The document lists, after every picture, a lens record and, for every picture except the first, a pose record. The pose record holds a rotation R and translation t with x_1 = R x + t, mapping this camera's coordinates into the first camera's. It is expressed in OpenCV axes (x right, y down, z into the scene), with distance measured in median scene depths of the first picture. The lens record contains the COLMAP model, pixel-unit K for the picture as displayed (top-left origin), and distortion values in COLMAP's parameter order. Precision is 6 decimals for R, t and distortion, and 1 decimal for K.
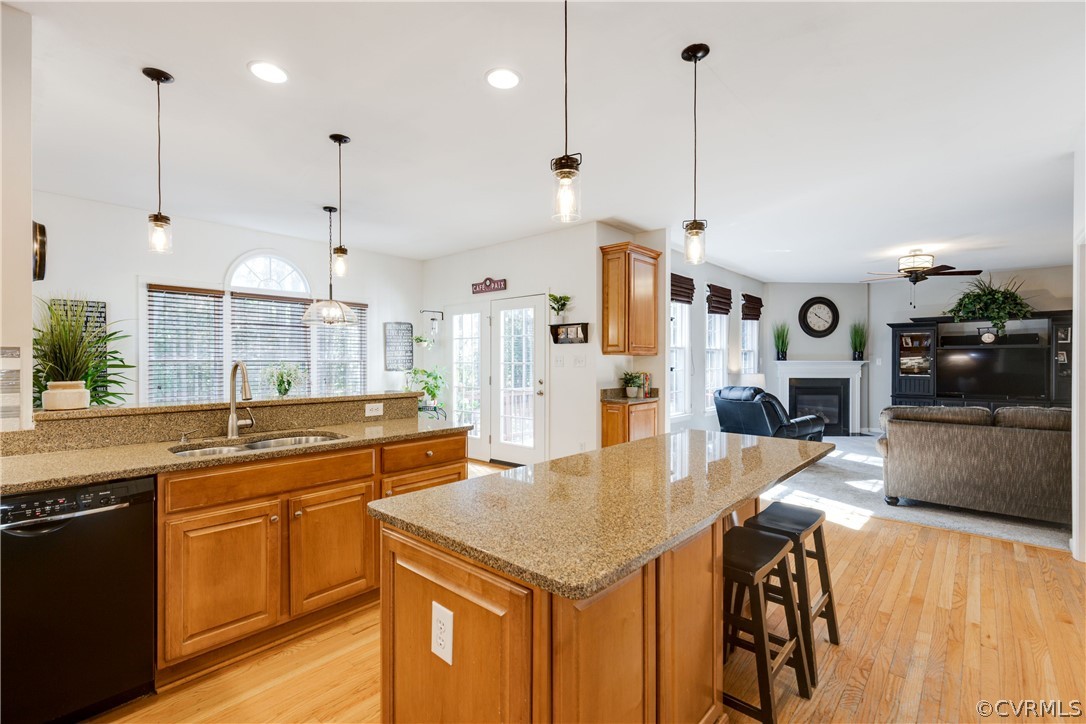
lens RADIAL K [[485.2, 0, 541.2], [0, 485.2, 359.2], [0, 0, 1]] dist [-0.001033, -0.000032]
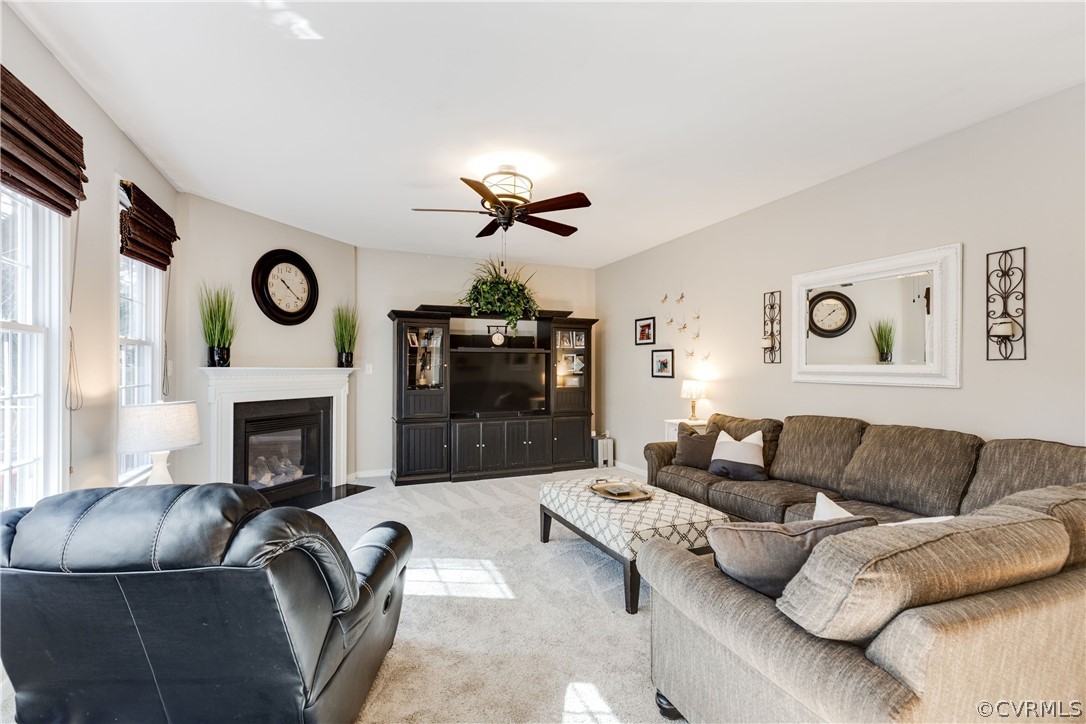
lens RADIAL K [[506.1, 0, 551.6], [0, 506.1, 369.9], [0, 0, 1]] dist [0.008681, -0.000691]
pose [[0.433195, -0.001375, 0.901299, 0.199756], [-0.005550, 0.999976, 0.004193, 0.001899], [-0.901283, -0.006819, 0.433177, 0.515753]]
